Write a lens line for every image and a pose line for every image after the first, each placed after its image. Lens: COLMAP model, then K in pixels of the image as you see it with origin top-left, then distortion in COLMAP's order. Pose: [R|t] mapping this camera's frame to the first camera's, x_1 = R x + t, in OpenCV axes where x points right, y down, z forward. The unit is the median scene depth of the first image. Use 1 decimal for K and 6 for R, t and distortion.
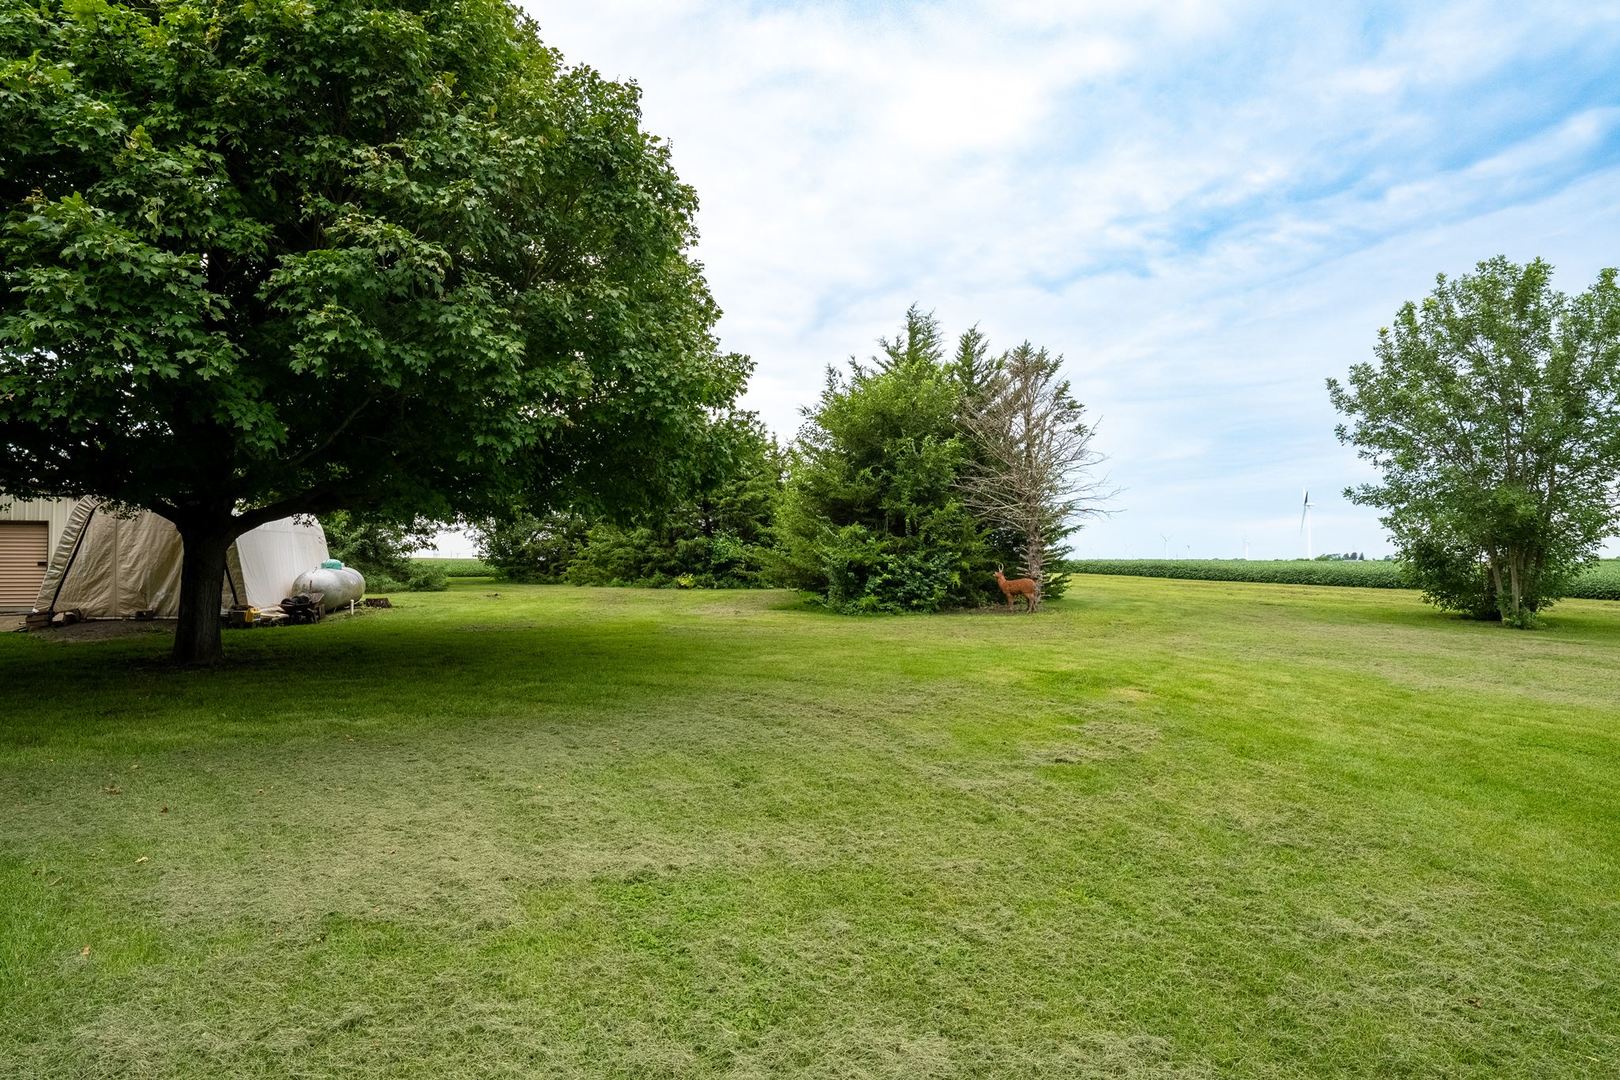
lens RADIAL K [[817.8, 0, 800.3], [0, 817.8, 536.2], [0, 0, 1]] dist [-0.001142, 0.000101]
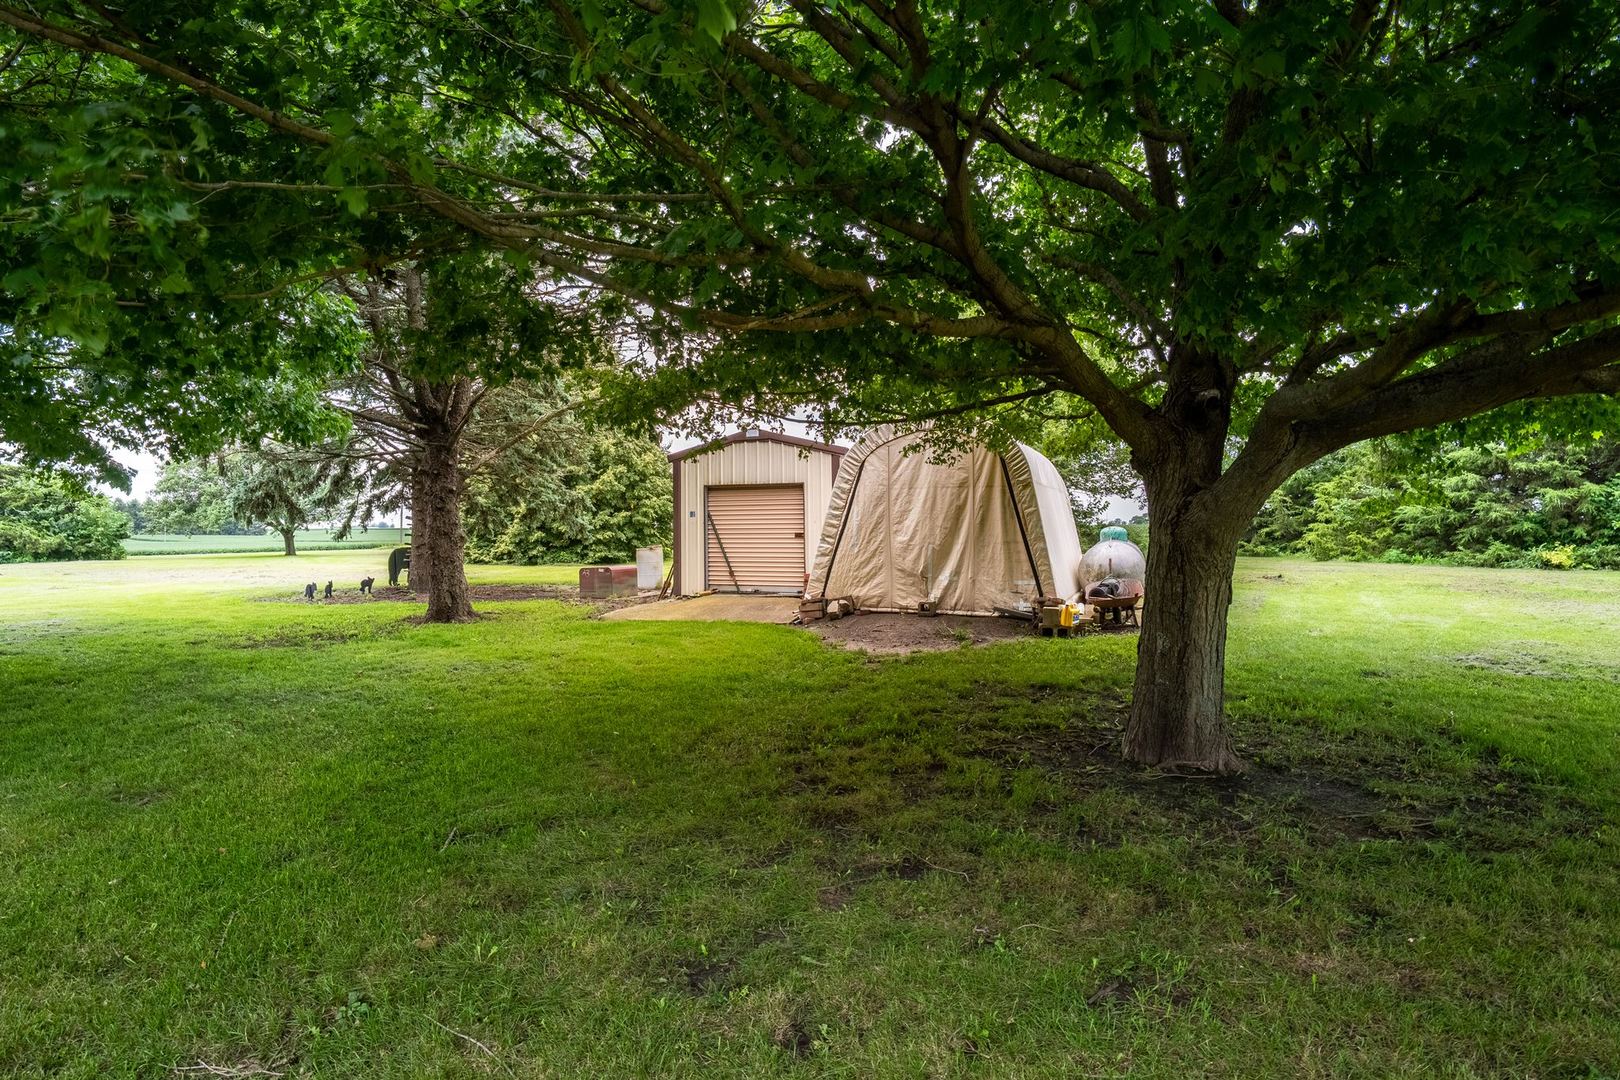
lens RADIAL K [[817.8, 0, 800.3], [0, 817.8, 536.2], [0, 0, 1]] dist [-0.001142, 0.000101]
pose [[0.793964, -0.000579, -0.607965, -0.453870], [0.027023, 0.999045, 0.034340, 0.007056], [0.607364, -0.043694, 0.793221, 0.370801]]
